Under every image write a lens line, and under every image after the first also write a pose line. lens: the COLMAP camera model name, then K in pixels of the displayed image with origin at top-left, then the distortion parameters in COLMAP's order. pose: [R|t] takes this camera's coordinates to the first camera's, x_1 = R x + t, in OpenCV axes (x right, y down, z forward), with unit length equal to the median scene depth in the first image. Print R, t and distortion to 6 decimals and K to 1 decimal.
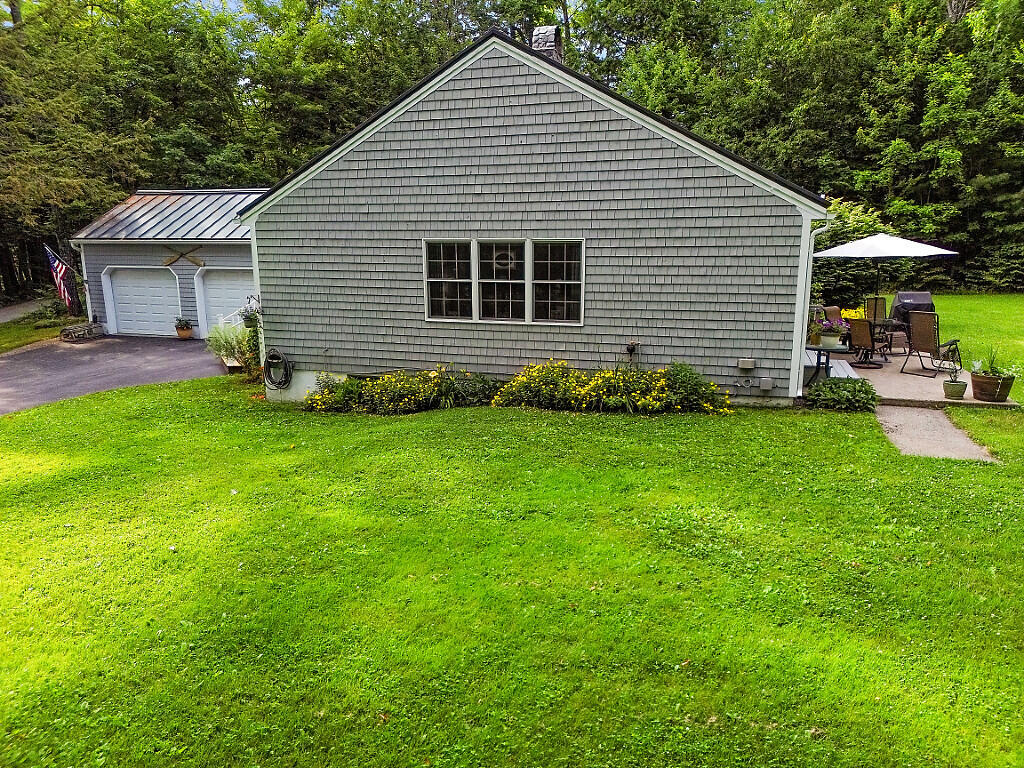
lens RADIAL K [[727.7, 0, 512.0], [0, 727.7, 384.0], [0, 0, 1]] dist [0.005970, -0.004457]
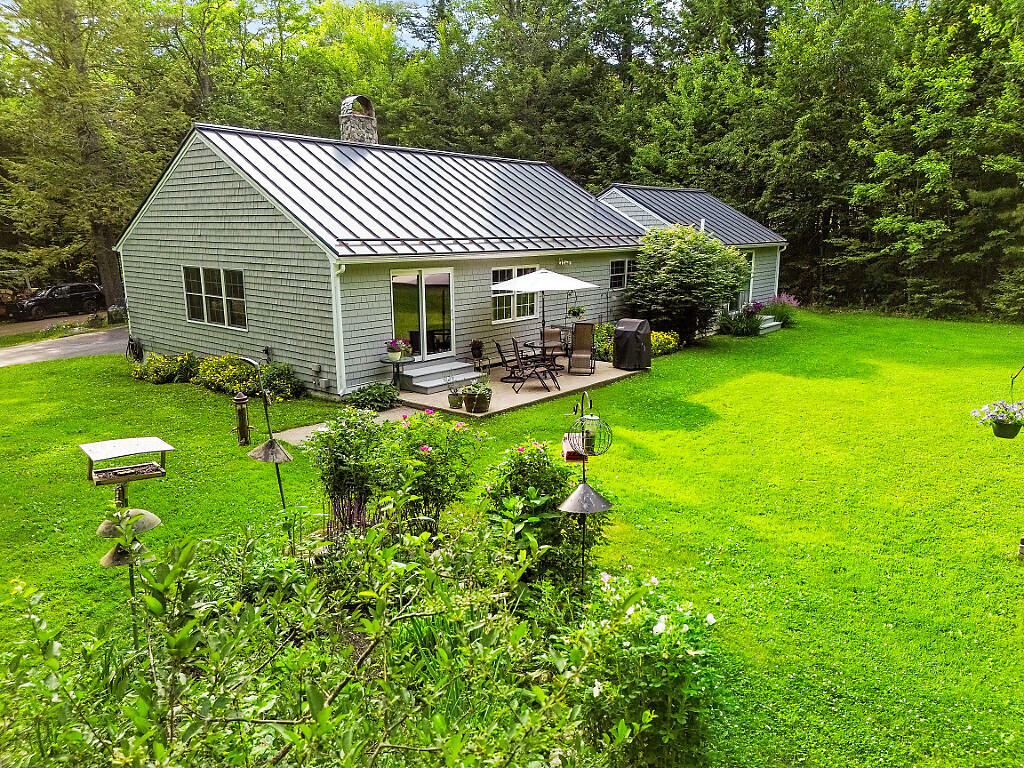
lens RADIAL K [[726.0, 0, 519.0], [0, 726.0, 385.2], [0, 0, 1]] dist [0.035819, -0.023288]
pose [[0.924261, 0.090728, -0.370822, 0.621389], [-0.085037, 0.995873, 0.031707, -0.036691], [0.372169, 0.002228, 0.928162, -0.061171]]
